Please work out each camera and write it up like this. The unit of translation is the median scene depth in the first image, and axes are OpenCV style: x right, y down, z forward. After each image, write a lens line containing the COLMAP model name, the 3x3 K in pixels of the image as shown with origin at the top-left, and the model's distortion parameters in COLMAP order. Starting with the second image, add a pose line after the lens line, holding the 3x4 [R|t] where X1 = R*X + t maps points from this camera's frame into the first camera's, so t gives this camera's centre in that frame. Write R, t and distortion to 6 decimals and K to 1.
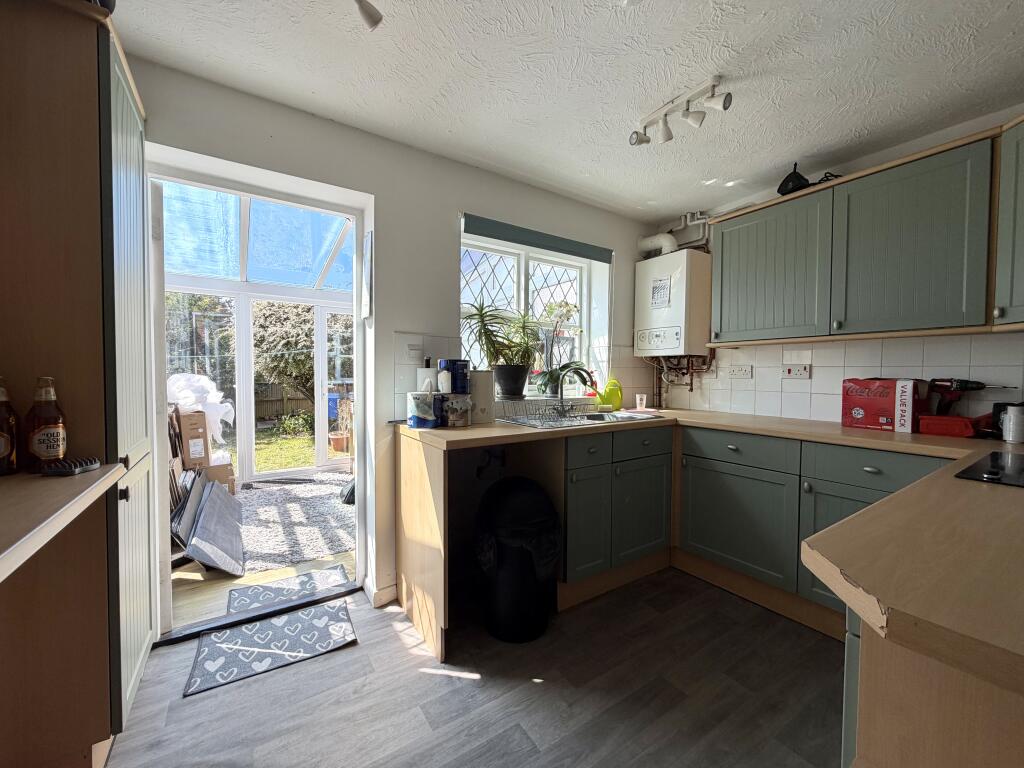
lens RADIAL K [[406.9, 0, 509.7], [0, 406.9, 385.8], [0, 0, 1]] dist [-0.000919, 0.000368]
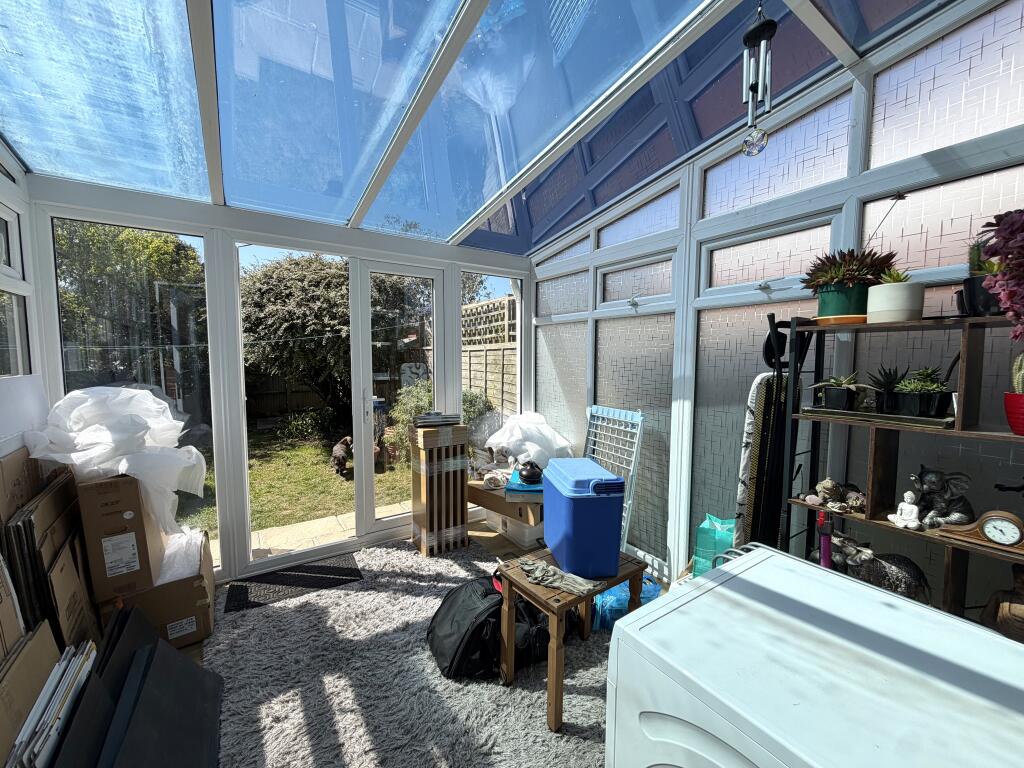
lens RADIAL K [[406.9, 0, 509.7], [0, 406.9, 385.8], [0, 0, 1]] dist [-0.000919, 0.000368]
pose [[0.999978, -0.005411, 0.003834, -0.260870], [0.005259, 0.999244, 0.038514, -0.040106], [-0.004040, -0.038493, 0.999251, 0.429886]]
